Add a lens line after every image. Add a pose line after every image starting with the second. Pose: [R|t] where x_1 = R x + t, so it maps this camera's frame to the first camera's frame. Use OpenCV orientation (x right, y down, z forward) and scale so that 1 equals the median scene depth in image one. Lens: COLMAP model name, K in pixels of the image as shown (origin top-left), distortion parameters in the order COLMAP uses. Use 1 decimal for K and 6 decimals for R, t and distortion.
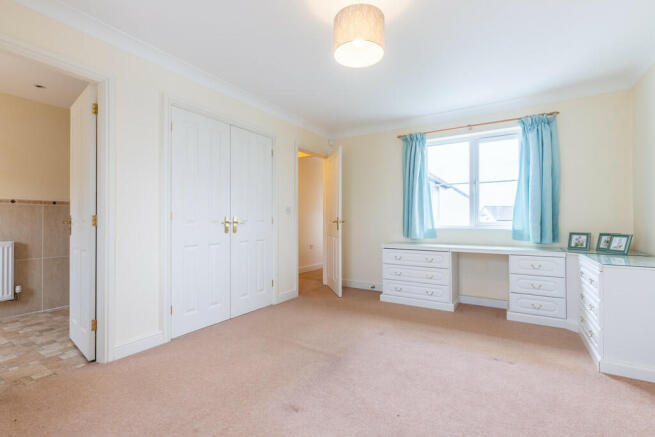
lens RADIAL K [[300.0, 0, 330.1], [0, 300.0, 219.4], [0, 0, 1]] dist [-0.001690, -0.000069]
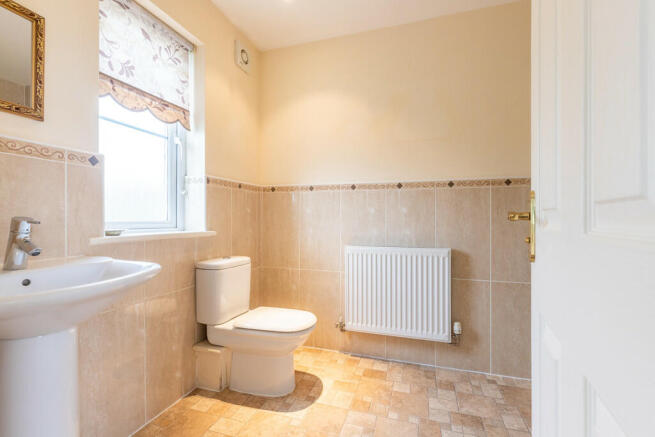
lens RADIAL K [[300.0, 0, 329.8], [0, 300.0, 214.8], [0, 0, 1]] dist [-0.001690, -0.000069]
pose [[0.247185, -0.007029, -0.968943, -0.502164], [0.004313, 0.999972, -0.006154, 0.006677], [0.968959, -0.002658, 0.247208, 0.585506]]
